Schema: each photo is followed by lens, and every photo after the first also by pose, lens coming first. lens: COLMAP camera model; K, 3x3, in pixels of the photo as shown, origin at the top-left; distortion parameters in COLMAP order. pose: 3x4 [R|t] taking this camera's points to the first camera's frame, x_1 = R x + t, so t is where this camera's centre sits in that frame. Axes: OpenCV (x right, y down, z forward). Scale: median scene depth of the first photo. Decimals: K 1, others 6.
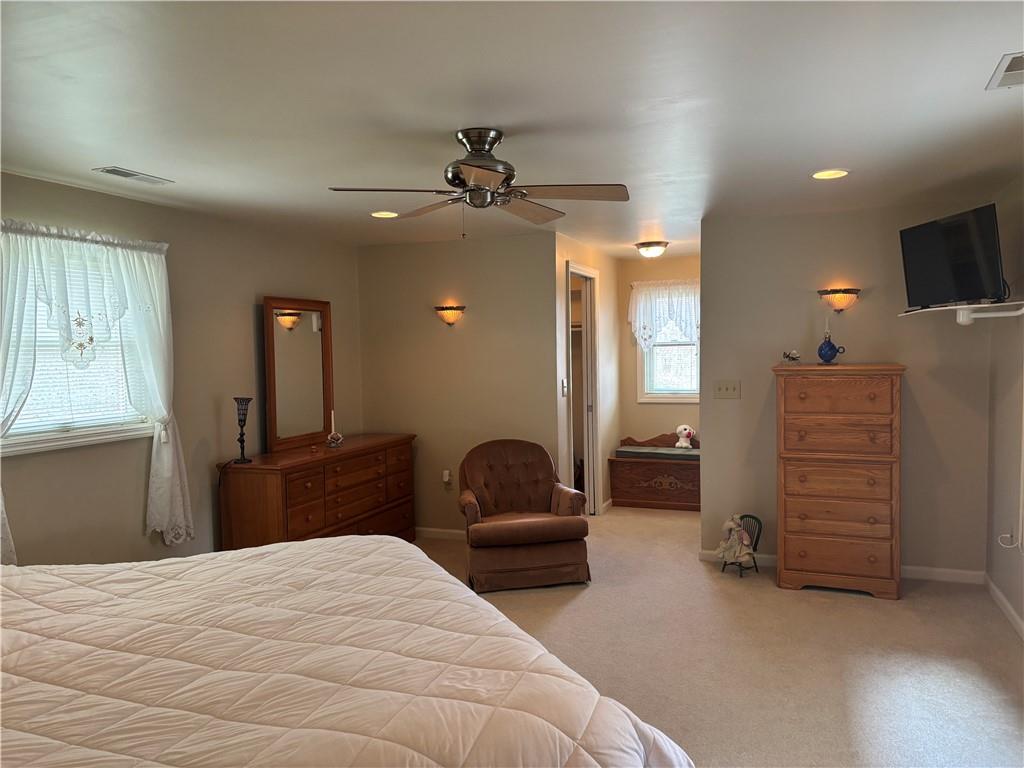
lens RADIAL K [[776.6, 0, 510.0], [0, 776.6, 380.0], [0, 0, 1]] dist [0.053964, -0.040244]
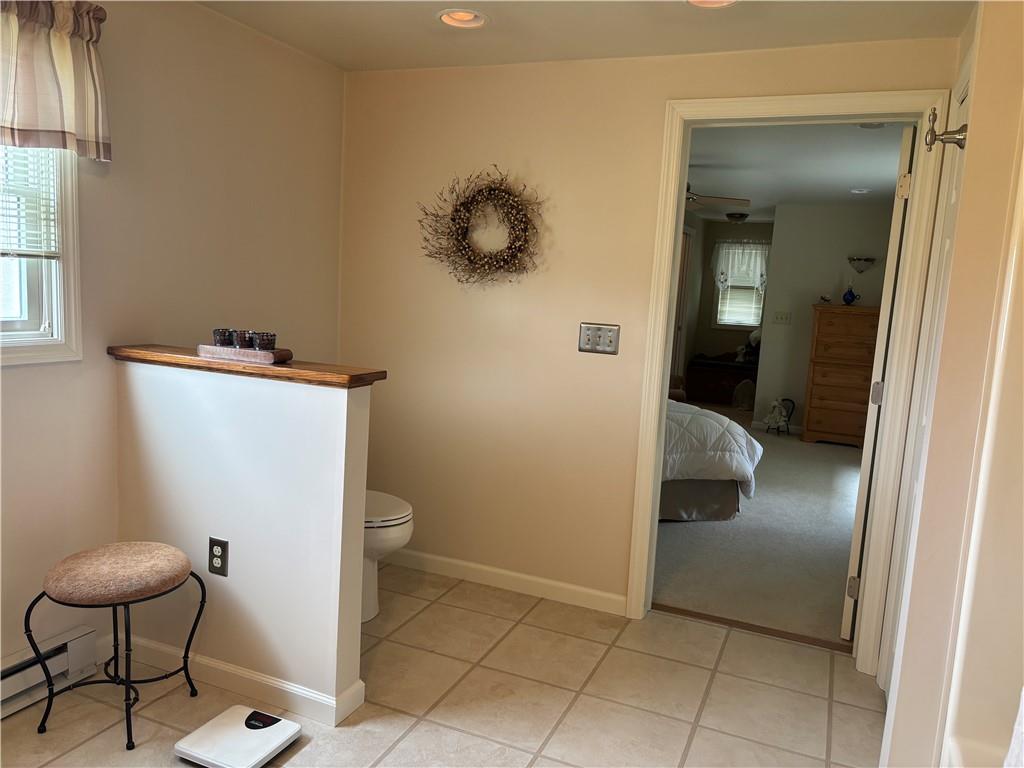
lens RADIAL K [[776.6, 0, 511.4], [0, 776.6, 385.9], [0, 0, 1]] dist [0.053964, -0.040244]
pose [[0.996704, 0.072831, -0.035741, -0.196380], [-0.069186, 0.993132, 0.094347, 0.037663], [0.042367, -0.091564, 0.994898, -0.594729]]
